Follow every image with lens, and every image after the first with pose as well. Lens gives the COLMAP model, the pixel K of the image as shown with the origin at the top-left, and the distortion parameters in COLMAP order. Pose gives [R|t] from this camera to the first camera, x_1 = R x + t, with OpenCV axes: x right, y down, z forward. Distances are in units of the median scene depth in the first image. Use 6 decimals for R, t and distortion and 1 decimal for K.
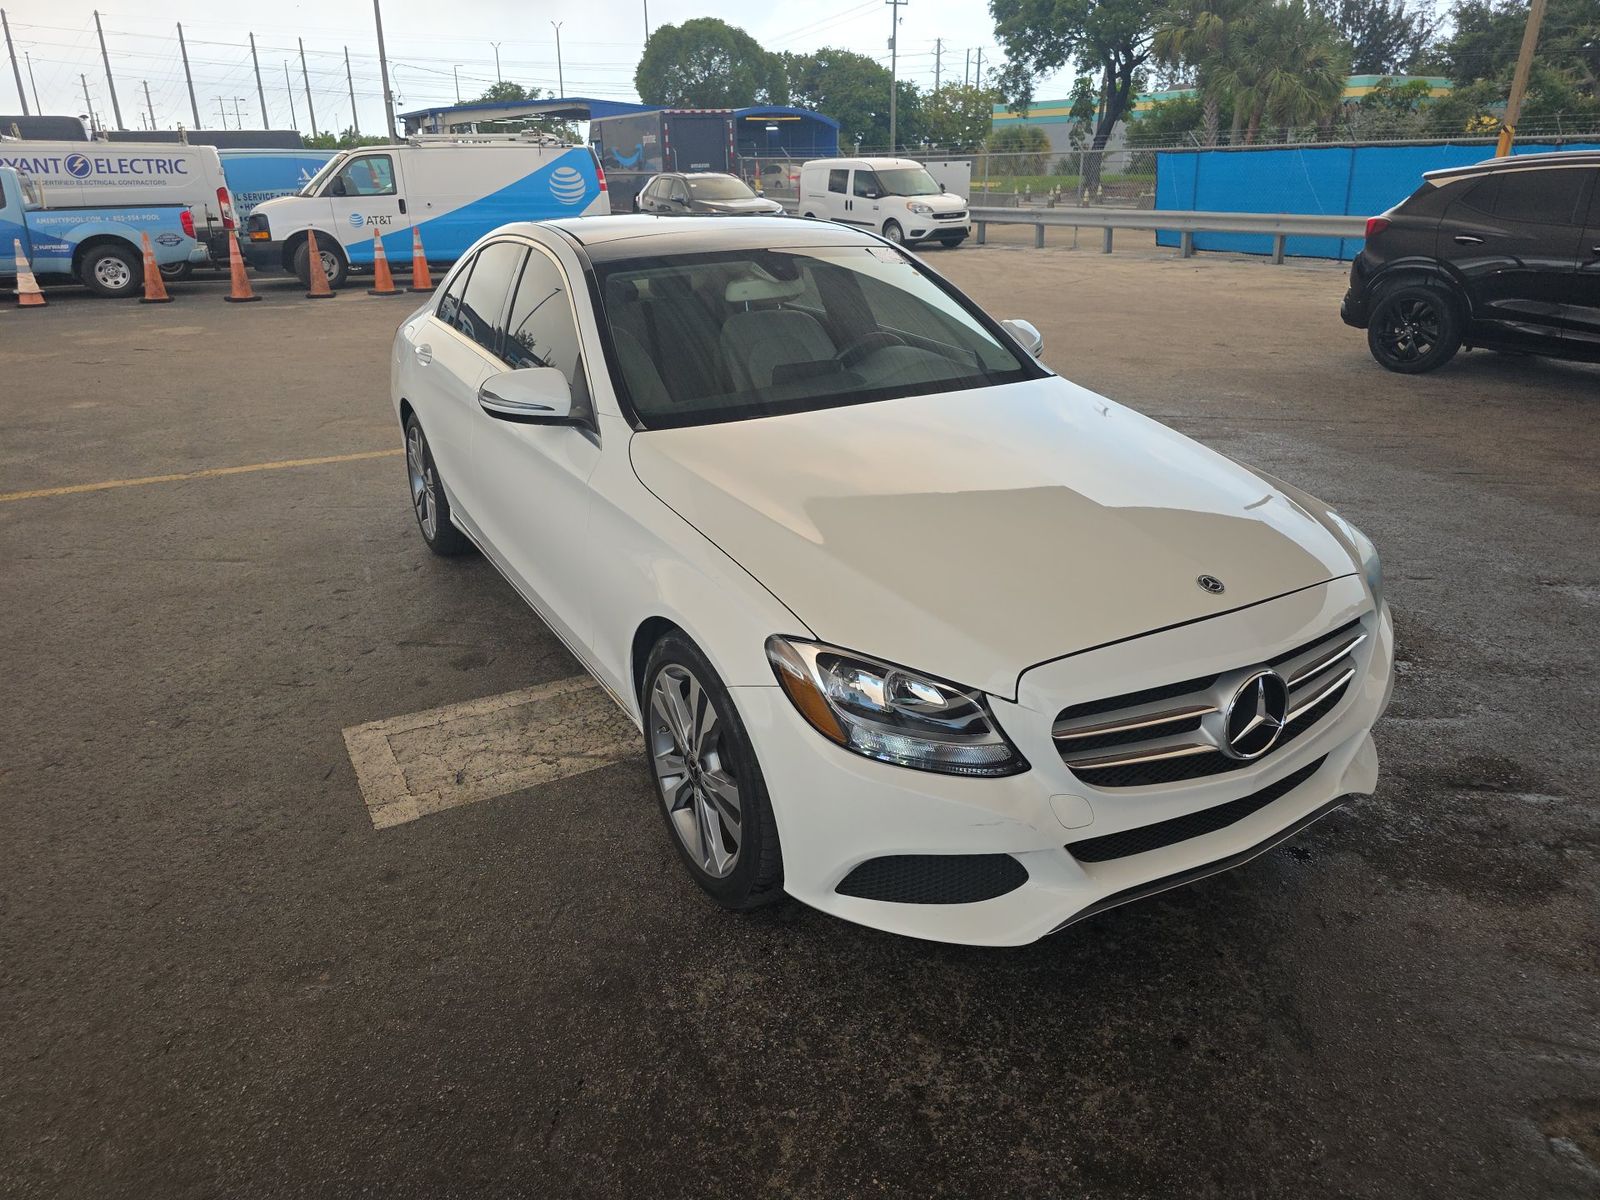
lens RADIAL K [[1110.1, 0, 791.7], [0, 1110.1, 602.3], [0, 0, 1]] dist [0.045390, -0.039440]
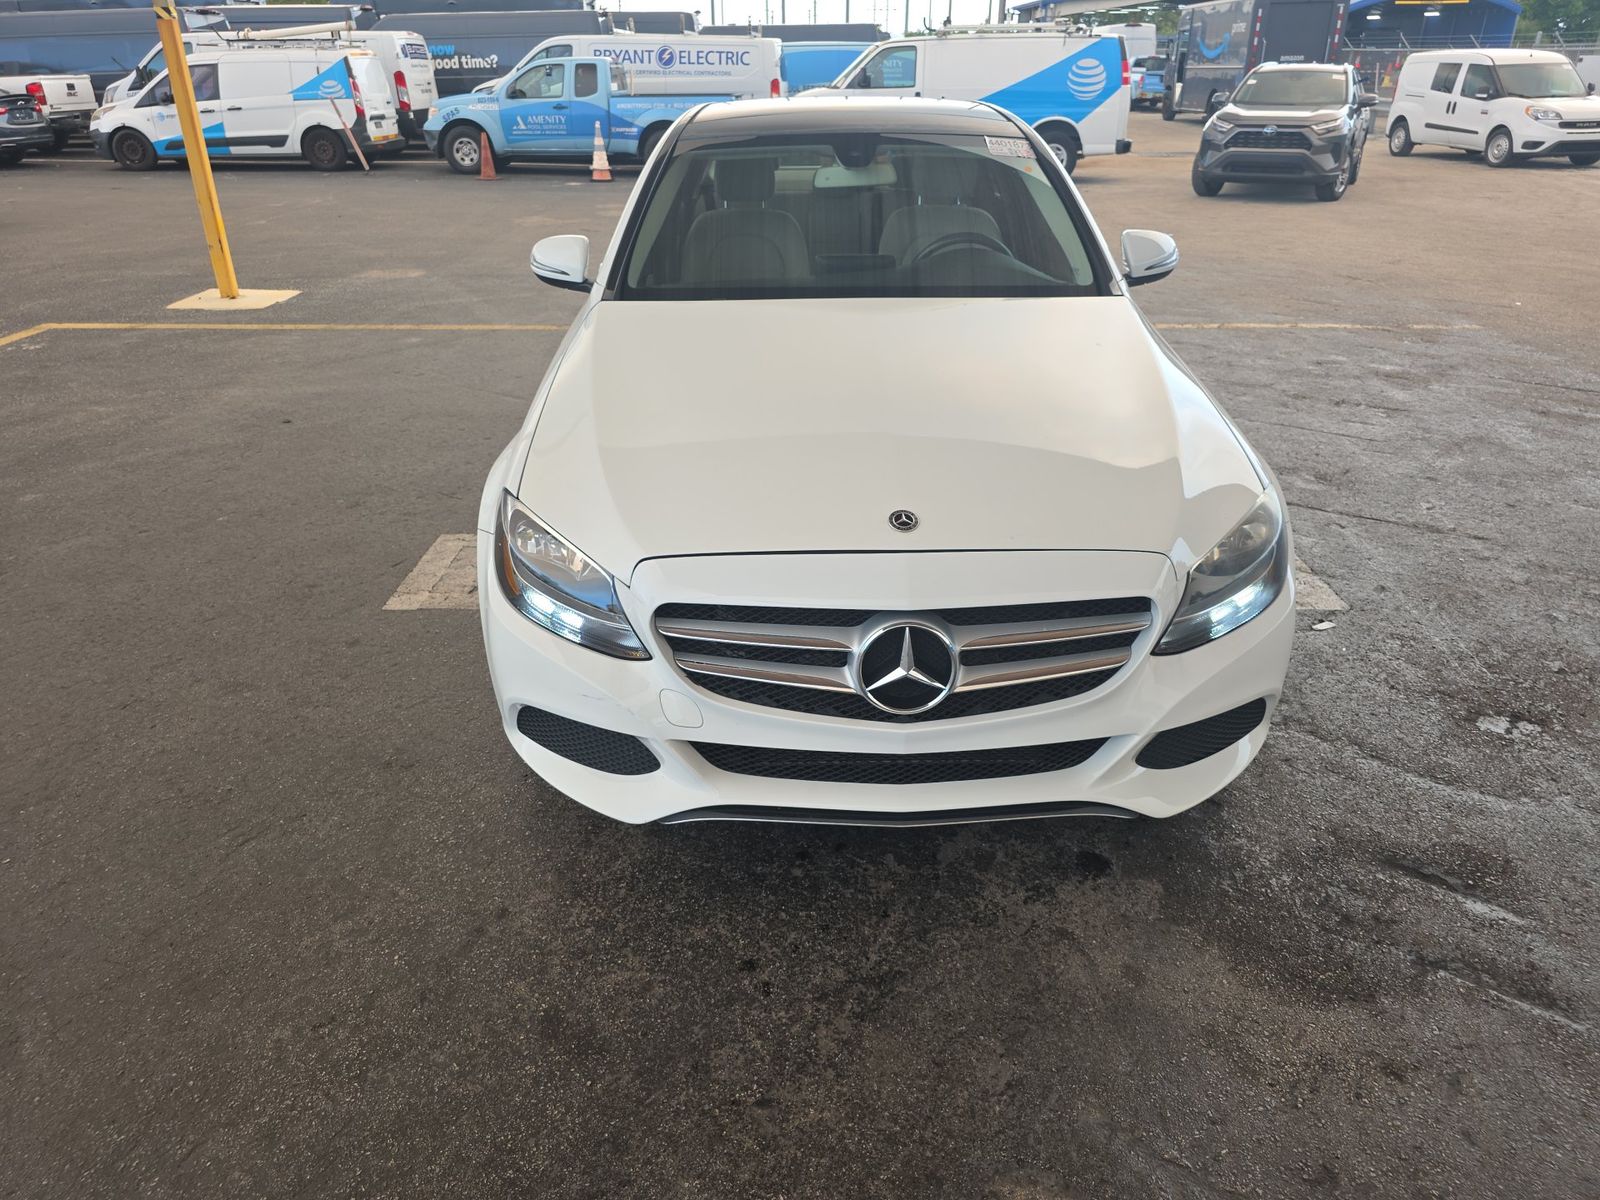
lens RADIAL K [[1107.4, 0, 801.0], [0, 1107.4, 631.4], [0, 0, 1]] dist [0.050881, -0.040179]
pose [[0.869920, 0.230593, -0.435966, 0.128994], [-0.186730, 0.972153, 0.141597, -0.007307], [0.456477, -0.041770, 0.888754, 0.027608]]
